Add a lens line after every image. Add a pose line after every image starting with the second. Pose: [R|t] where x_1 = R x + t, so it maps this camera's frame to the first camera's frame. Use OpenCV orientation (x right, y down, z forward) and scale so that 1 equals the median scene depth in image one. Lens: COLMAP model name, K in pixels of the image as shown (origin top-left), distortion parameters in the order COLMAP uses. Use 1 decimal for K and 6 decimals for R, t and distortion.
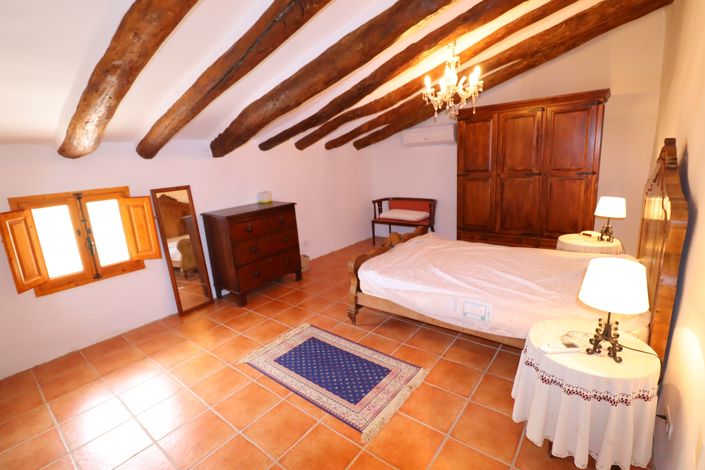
lens RADIAL K [[328.0, 0, 355.7], [0, 328.0, 232.6], [0, 0, 1]] dist [0.001703, -0.015223]
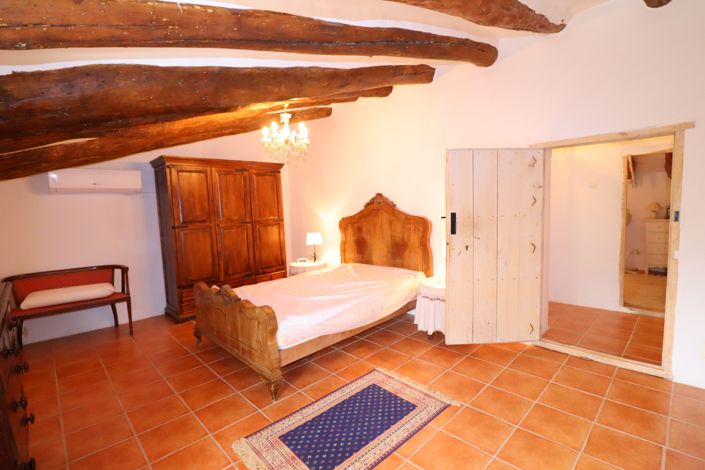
lens RADIAL K [[328.0, 0, 355.7], [0, 328.0, 232.6], [0, 0, 1]] dist [0.001703, -0.015223]
pose [[0.138892, -0.024985, 0.989992, -0.856740], [0.251207, 0.967873, -0.010817, -0.050317], [-0.957917, 0.250196, 0.140706, 0.718036]]
